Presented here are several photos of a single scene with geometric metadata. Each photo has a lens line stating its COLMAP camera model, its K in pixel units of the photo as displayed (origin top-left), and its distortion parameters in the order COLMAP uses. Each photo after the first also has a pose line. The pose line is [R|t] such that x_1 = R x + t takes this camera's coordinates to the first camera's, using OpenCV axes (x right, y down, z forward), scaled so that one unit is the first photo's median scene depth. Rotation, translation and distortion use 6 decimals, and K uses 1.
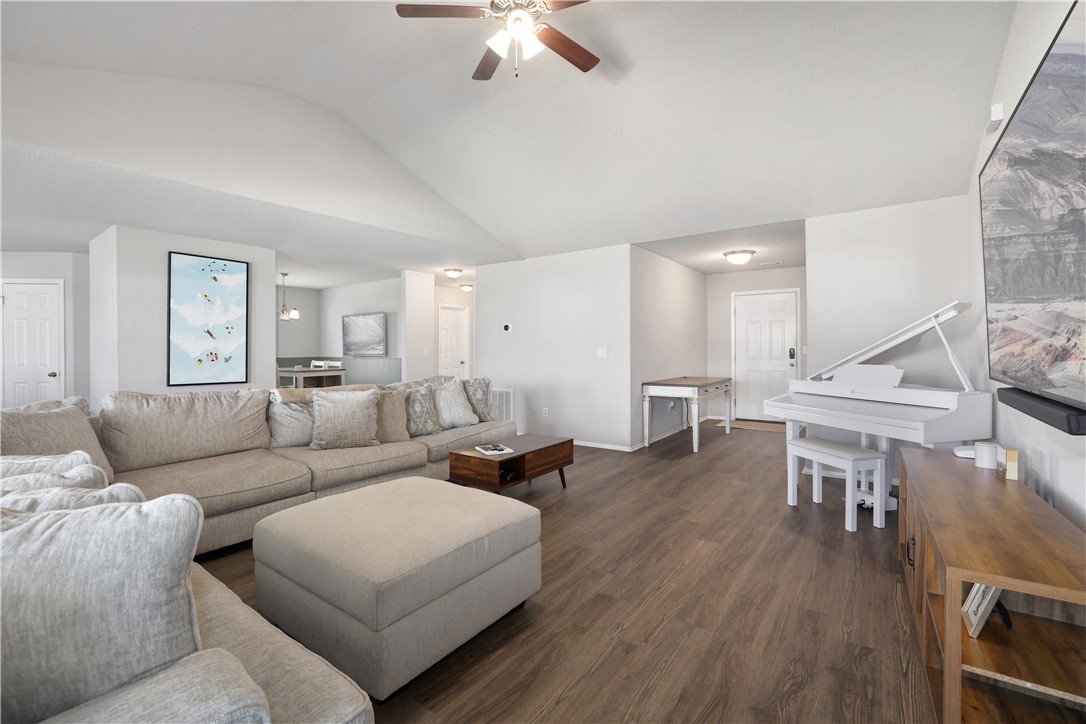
lens RADIAL K [[469.4, 0, 543.4], [0, 469.4, 354.4], [0, 0, 1]] dist [-0.013146, -0.000224]
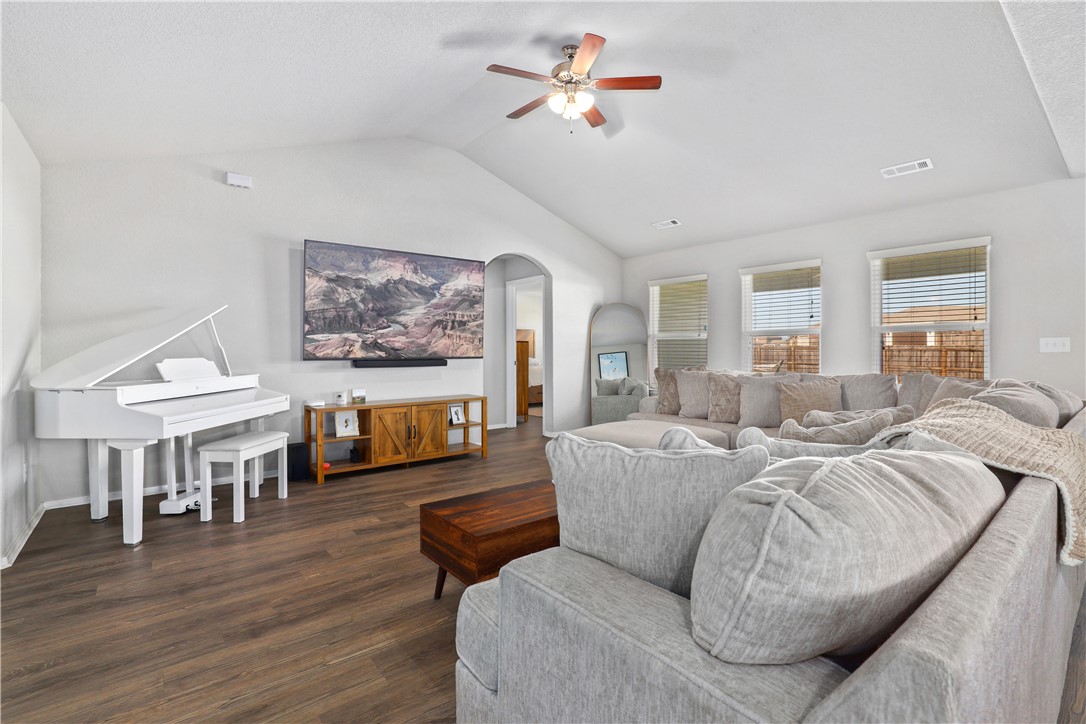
lens RADIAL K [[489.9, 0, 542.0], [0, 489.9, 356.4], [0, 0, 1]] dist [0.000021, 0.000003]
pose [[-0.966961, -0.001936, 0.254919, -0.283744], [0.002840, 0.999827, 0.018365, 0.001935], [-0.254910, 0.018482, -0.966788, 2.022856]]
